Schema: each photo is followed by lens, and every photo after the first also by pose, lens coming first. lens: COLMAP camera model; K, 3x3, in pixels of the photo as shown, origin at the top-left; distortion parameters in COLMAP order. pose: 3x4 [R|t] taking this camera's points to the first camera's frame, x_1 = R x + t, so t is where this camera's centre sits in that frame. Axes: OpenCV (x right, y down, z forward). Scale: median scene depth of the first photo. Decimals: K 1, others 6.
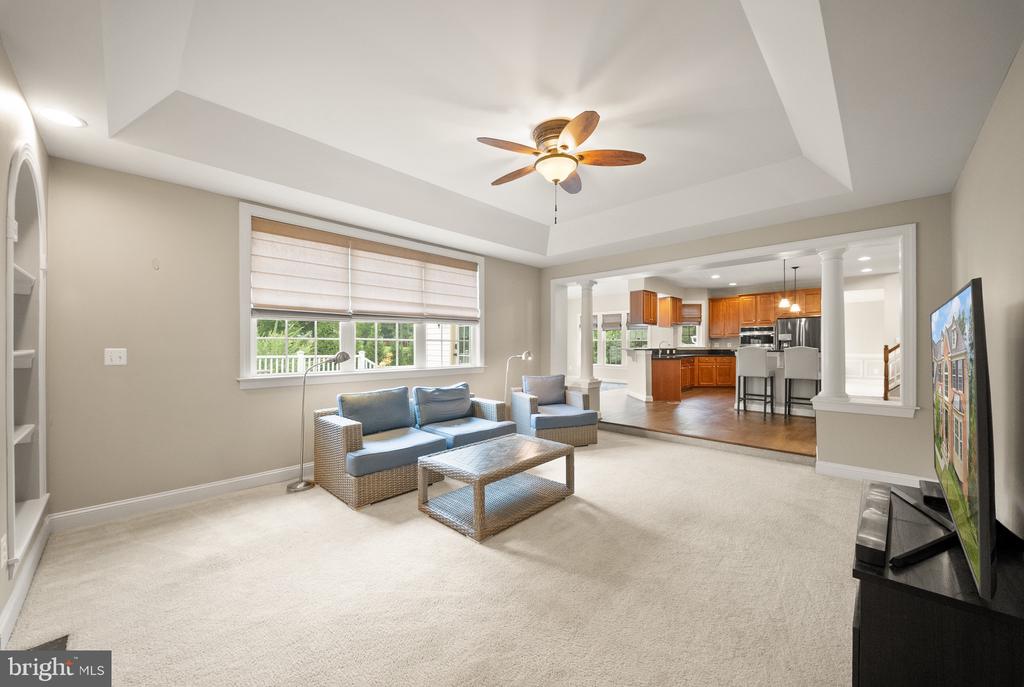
lens RADIAL K [[372.6, 0, 513.6], [0, 372.6, 347.7], [0, 0, 1]] dist [-0.003227, -0.000472]
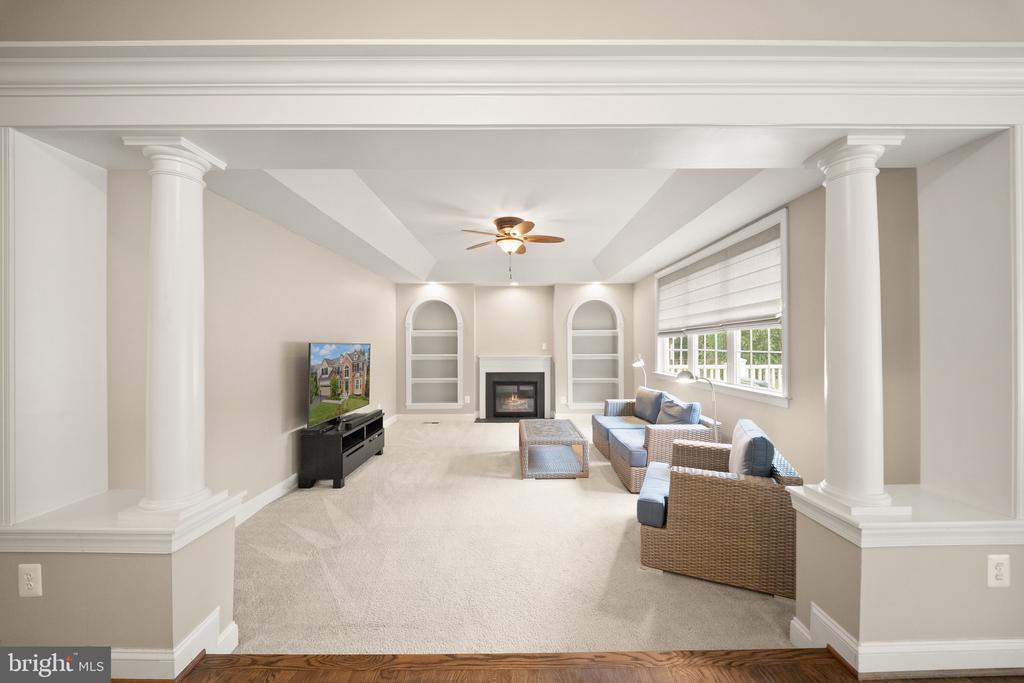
lens RADIAL K [[372.6, 0, 513.2], [0, 372.6, 345.0], [0, 0, 1]] dist [-0.003227, -0.000472]
pose [[-0.718412, 0.006948, -0.695583, 0.344201], [0.005069, 0.999976, 0.004753, -0.019293], [0.695599, -0.000111, -0.718430, 0.613431]]
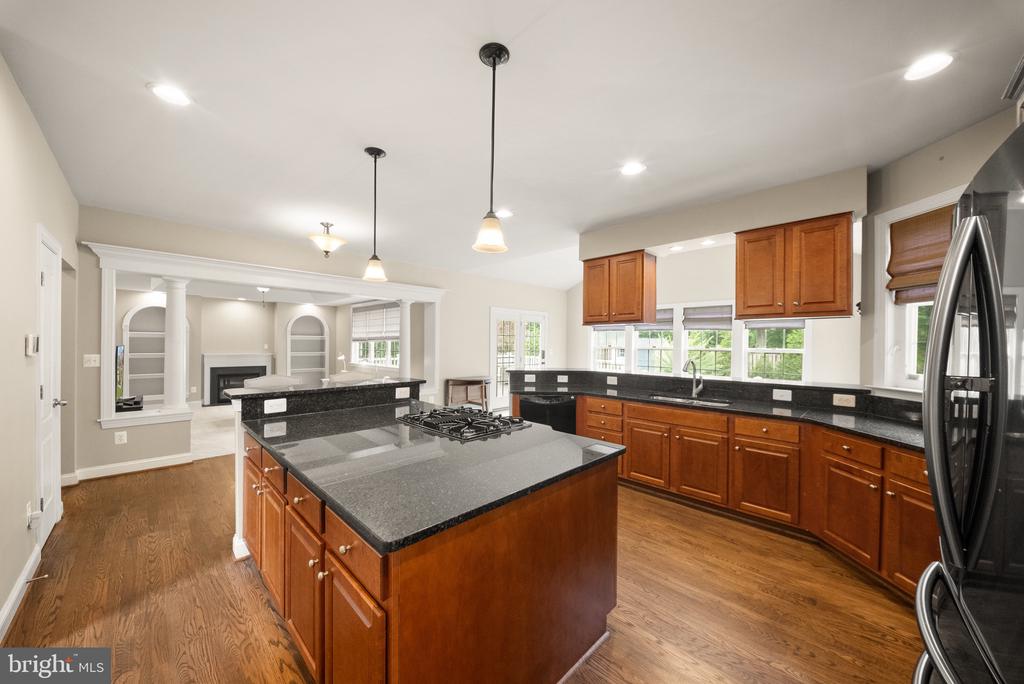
lens RADIAL K [[372.6, 0, 515.8], [0, 372.6, 343.2], [0, 0, 1]] dist [-0.003227, -0.000472]
pose [[-0.009875, 0.002813, -0.999947, 0.779223], [-0.012885, 0.999913, 0.002940, -0.033625], [0.999868, 0.012914, -0.009838, 0.804593]]
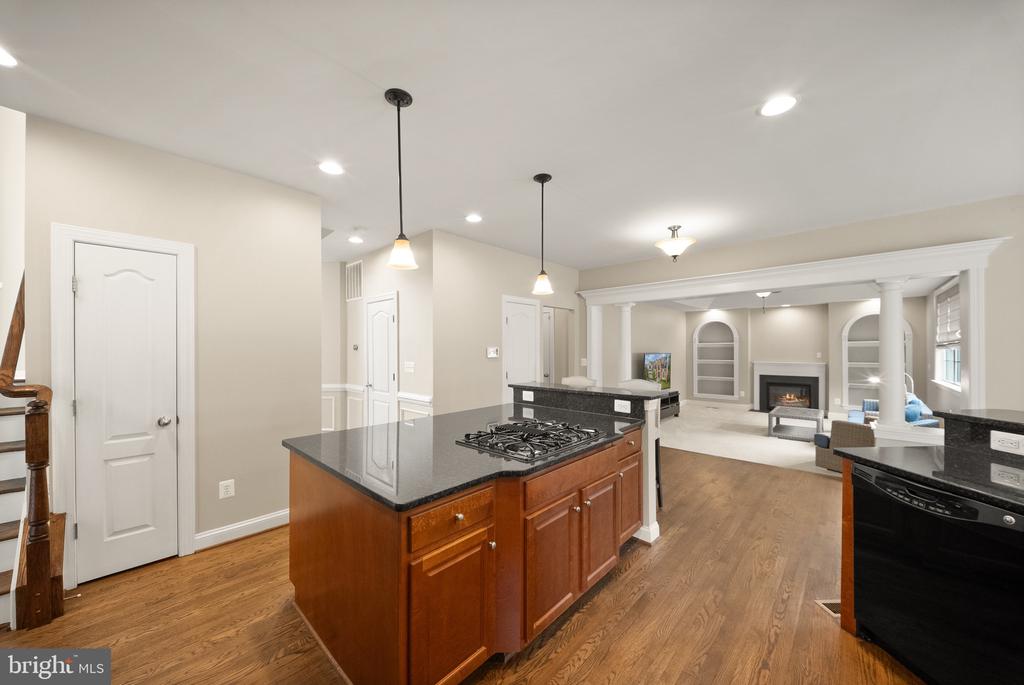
lens RADIAL K [[372.6, 0, 503.6], [0, 372.6, 345.9], [0, 0, 1]] dist [-0.003227, -0.000472]
pose [[-0.999897, 0.005230, -0.013339, 0.542518], [0.005322, 0.999962, -0.006914, -0.032768], [0.013303, -0.006984, -0.999887, 0.996862]]
